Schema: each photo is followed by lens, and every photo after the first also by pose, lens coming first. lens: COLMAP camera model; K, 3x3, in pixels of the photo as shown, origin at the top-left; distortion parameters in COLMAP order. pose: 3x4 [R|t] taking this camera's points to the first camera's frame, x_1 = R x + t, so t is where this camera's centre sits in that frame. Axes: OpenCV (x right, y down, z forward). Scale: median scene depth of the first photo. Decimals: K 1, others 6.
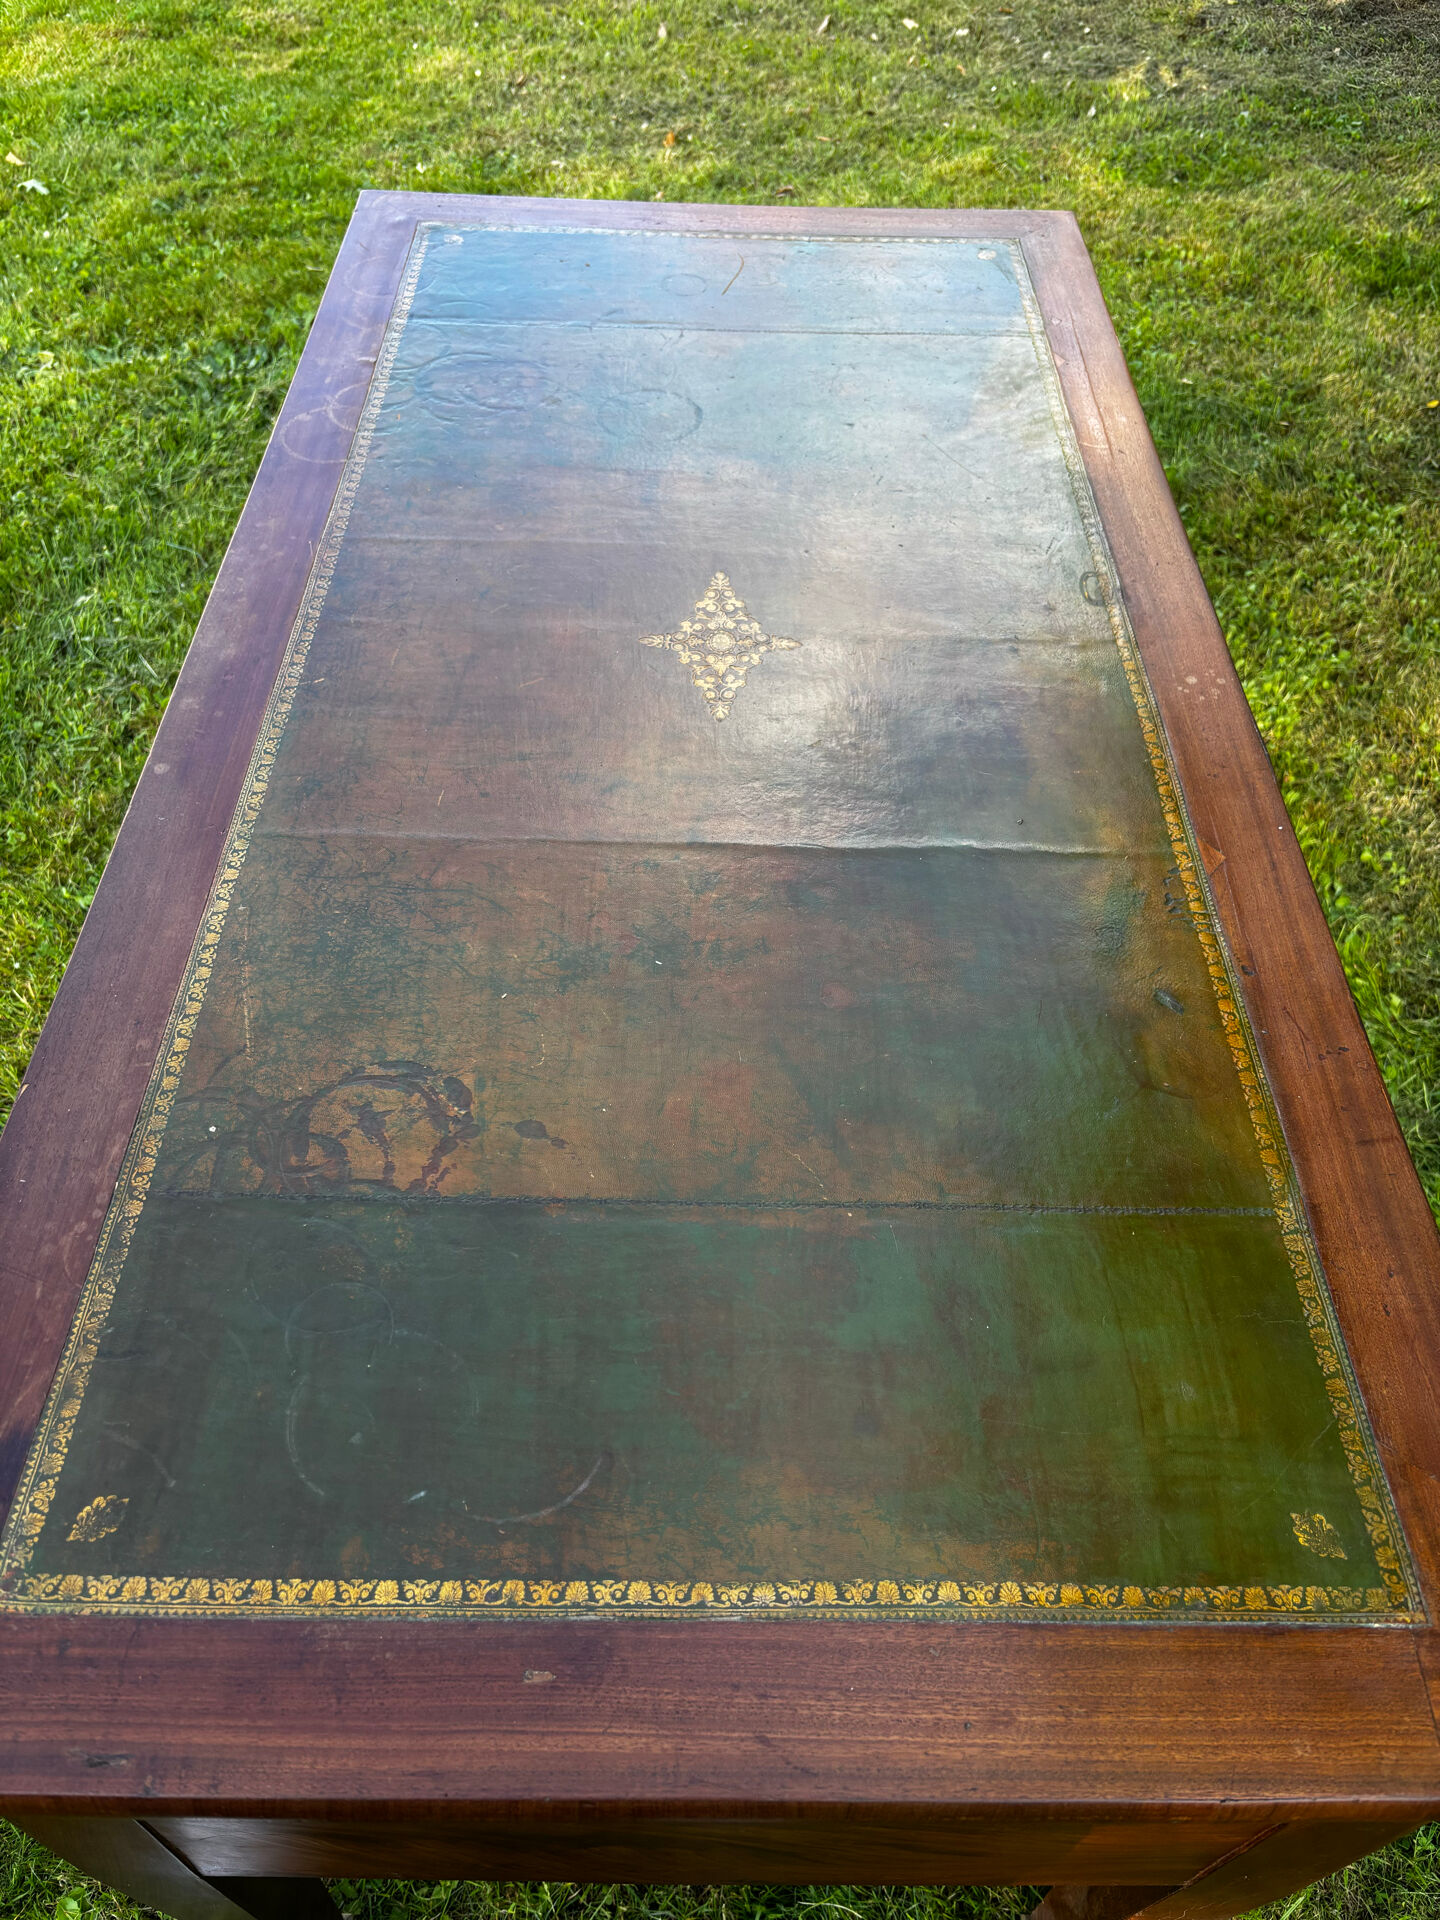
lens RADIAL K [[1469.2, 0, 714.7], [0, 1469.2, 960.8], [0, 0, 1]] dist [0.029895, -0.044654]
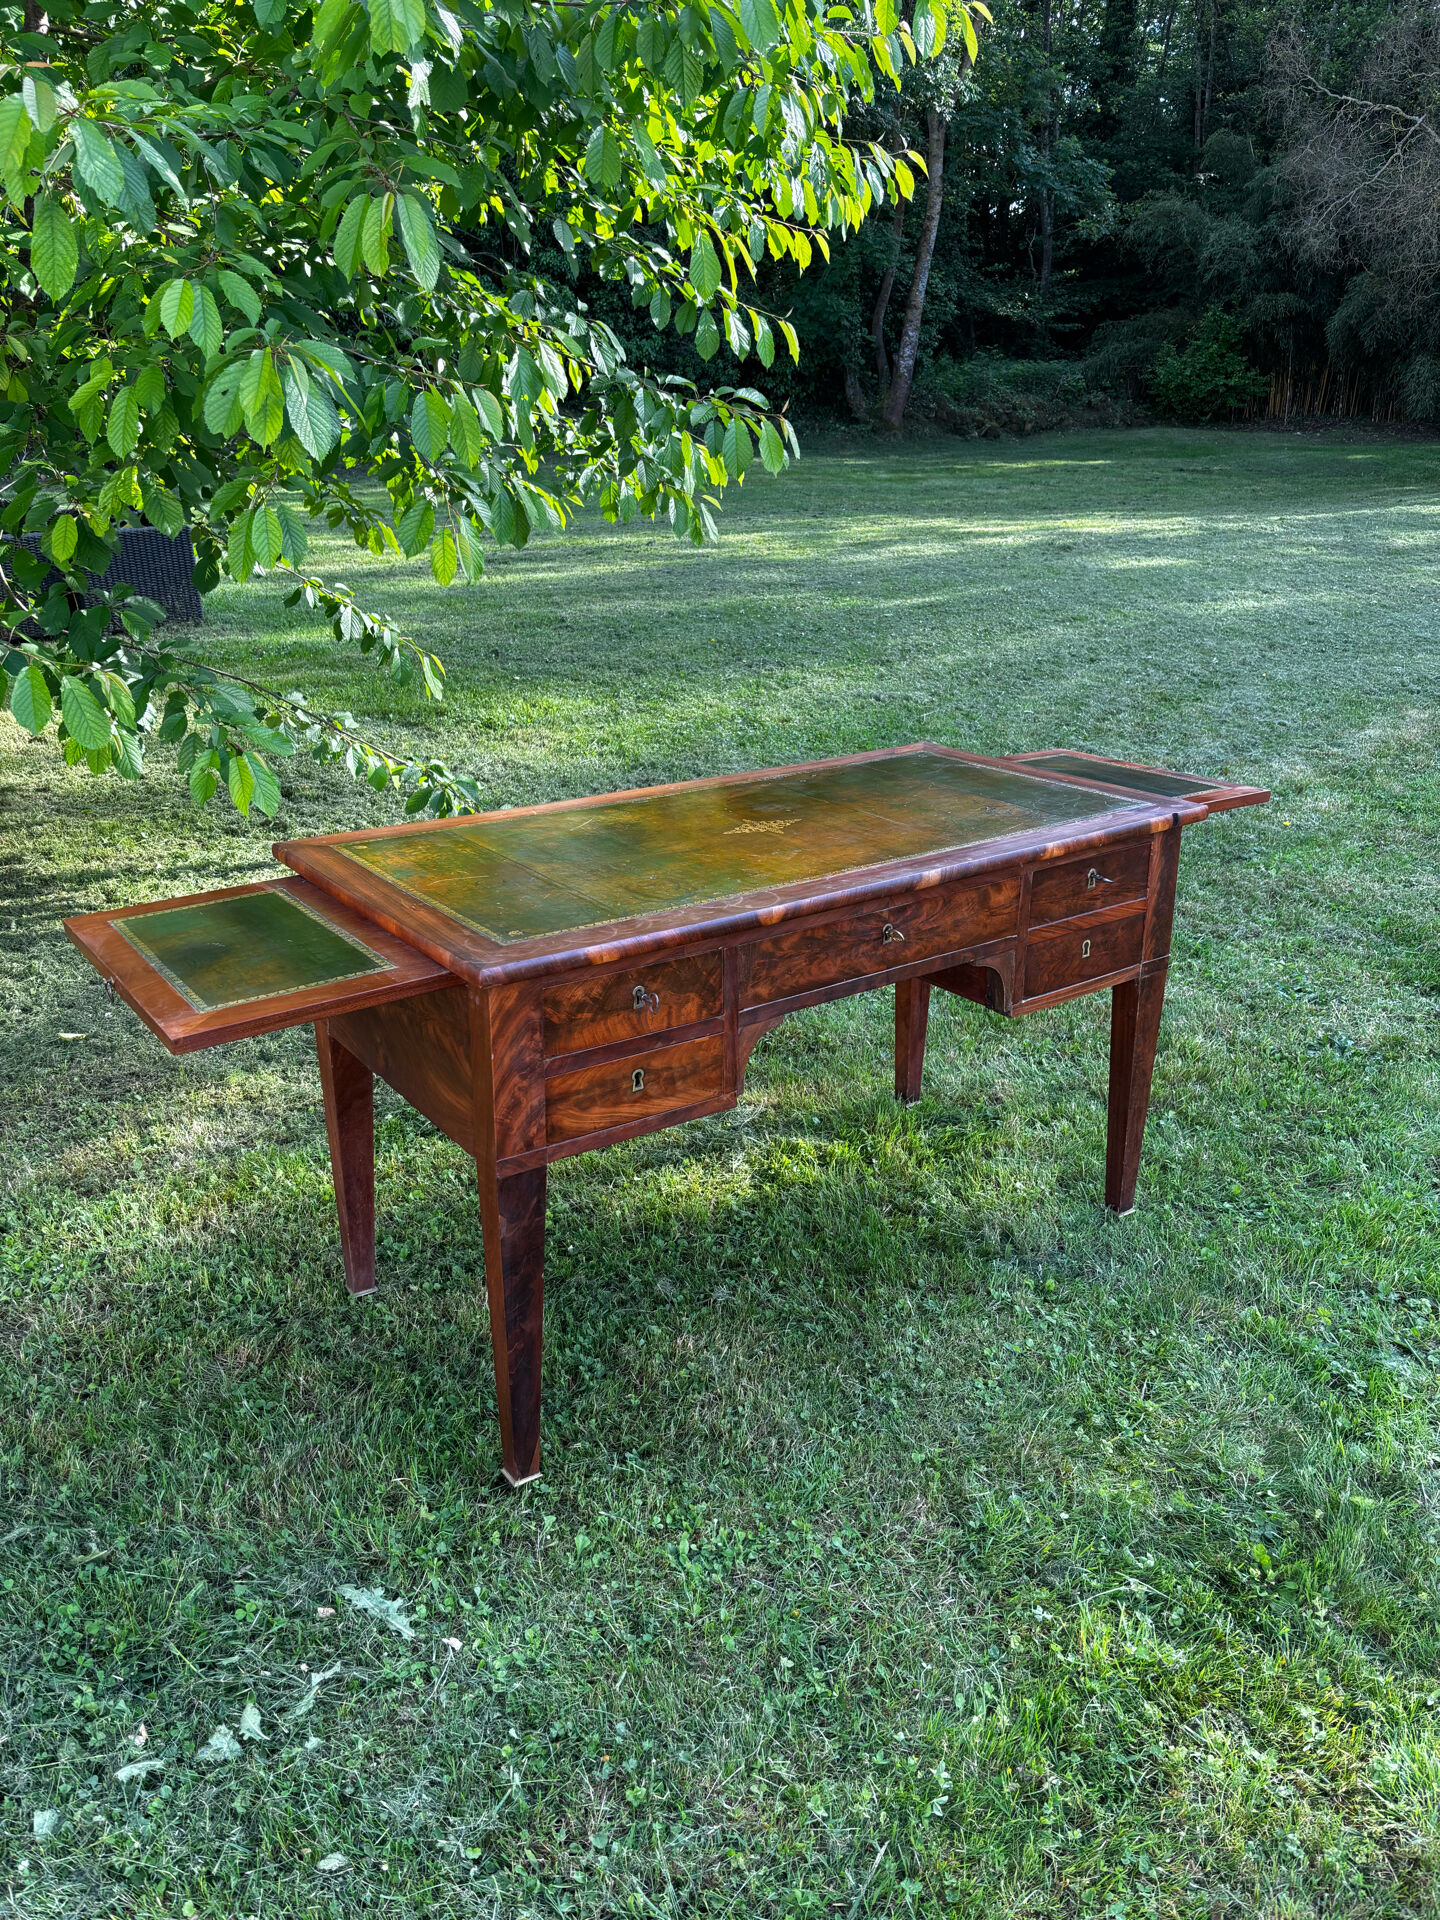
lens RADIAL K [[1469.2, 0, 722.3], [0, 1469.2, 958.7], [0, 0, 1]] dist [0.029895, -0.044654]
pose [[-0.585779, -0.300112, 0.752858, -2.422305], [0.605949, 0.454713, 0.652735, -2.277455], [-0.538228, 0.838552, -0.084508, 1.861367]]
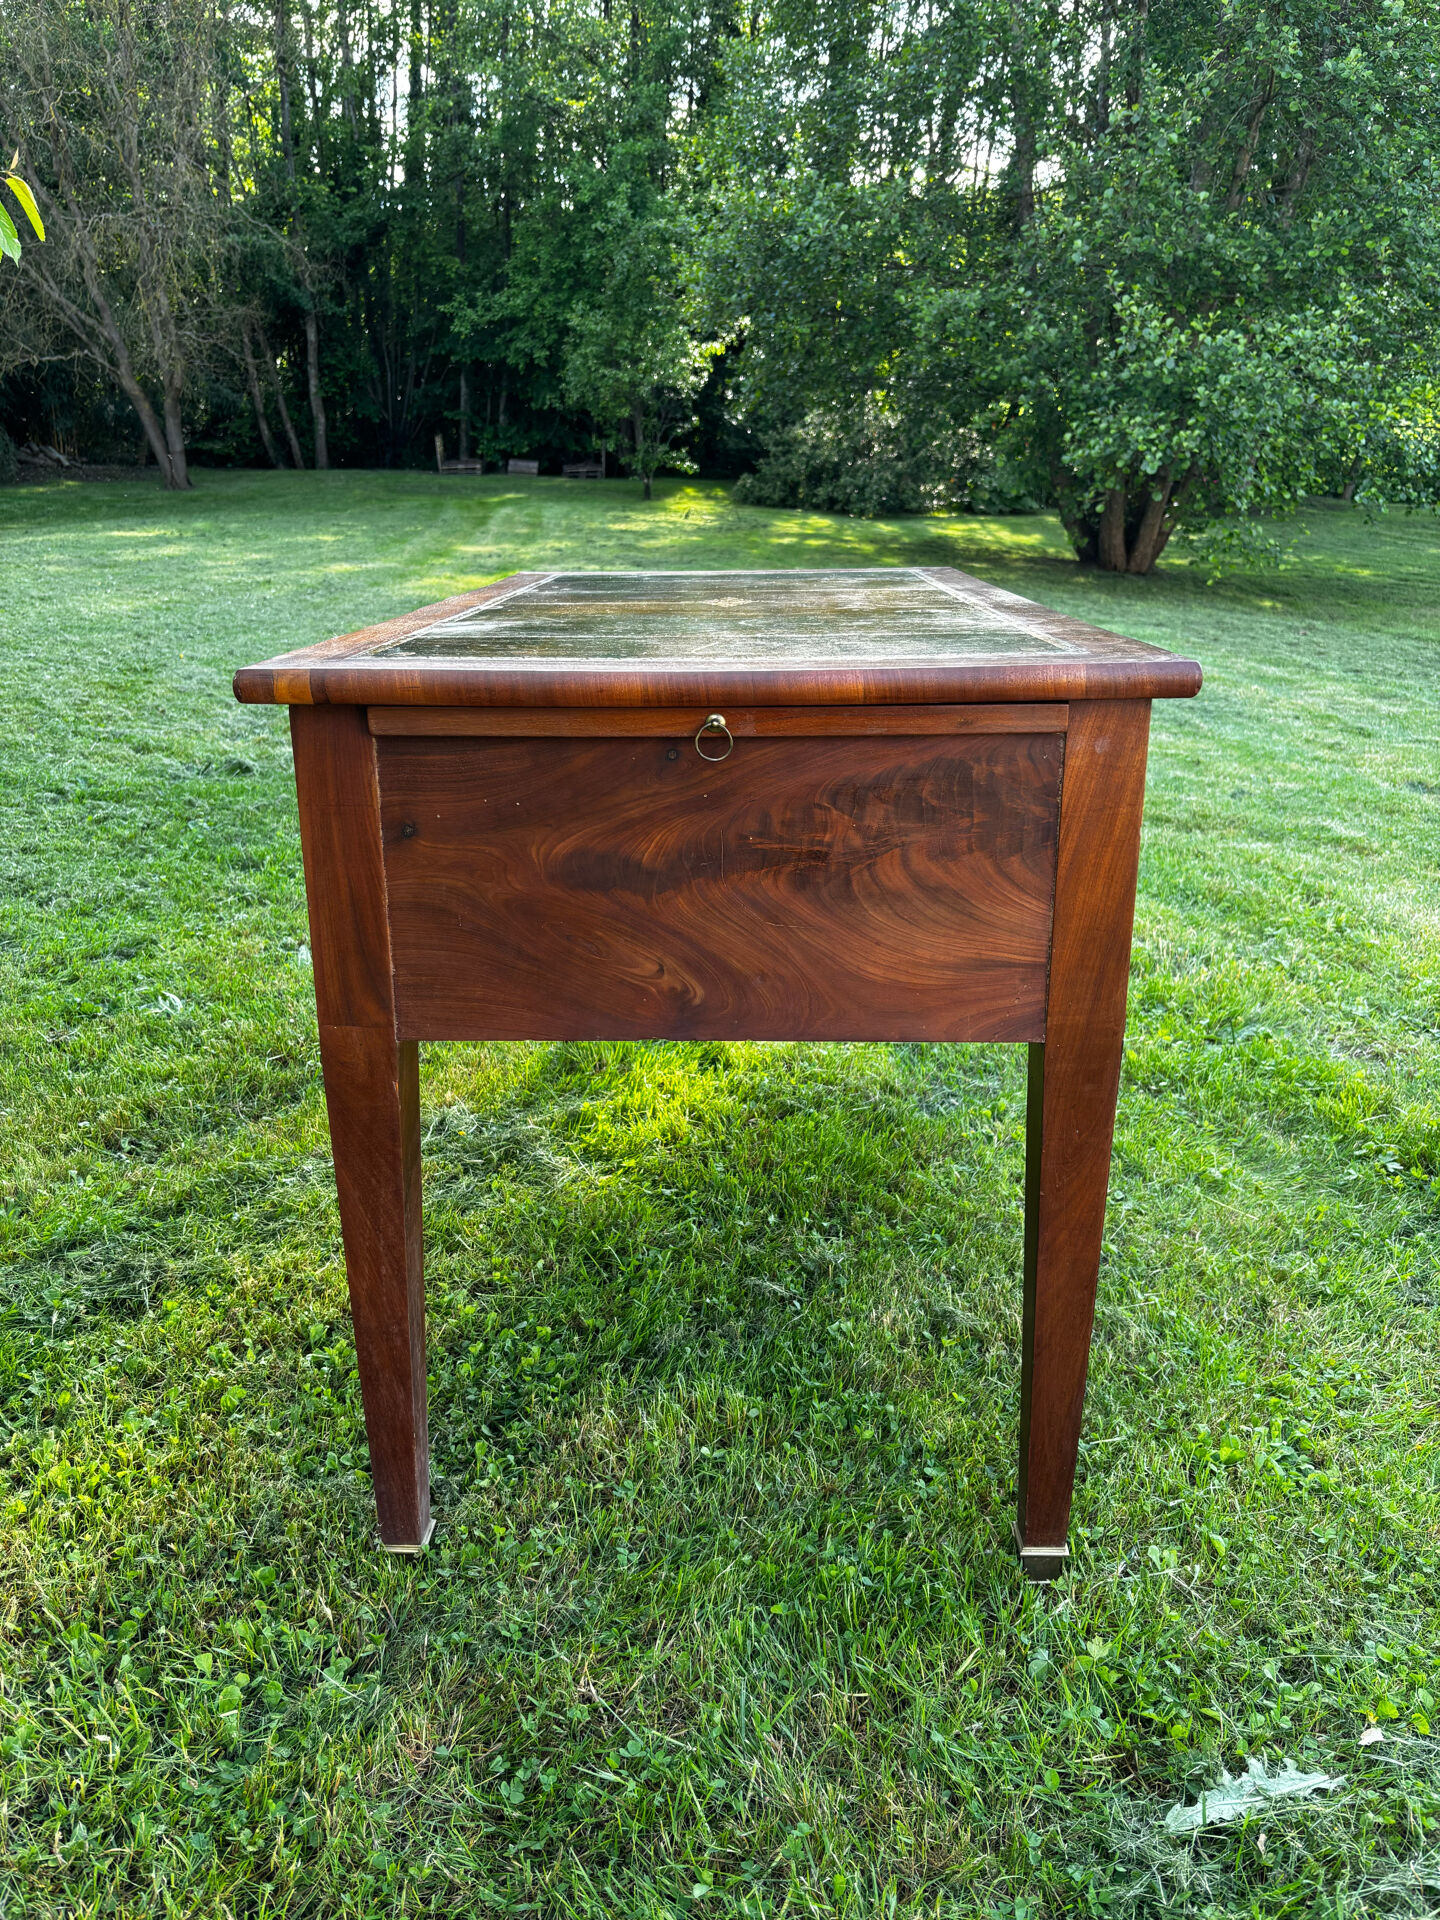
lens RADIAL K [[1469.2, 0, 726.8], [0, 1469.2, 963.7], [0, 0, 1]] dist [0.029895, -0.044654]
pose [[-0.999831, -0.015553, -0.009777, 0.002961], [-0.015063, 0.389396, 0.920947, -2.159976], [-0.010517, 0.920939, -0.389565, 2.697994]]
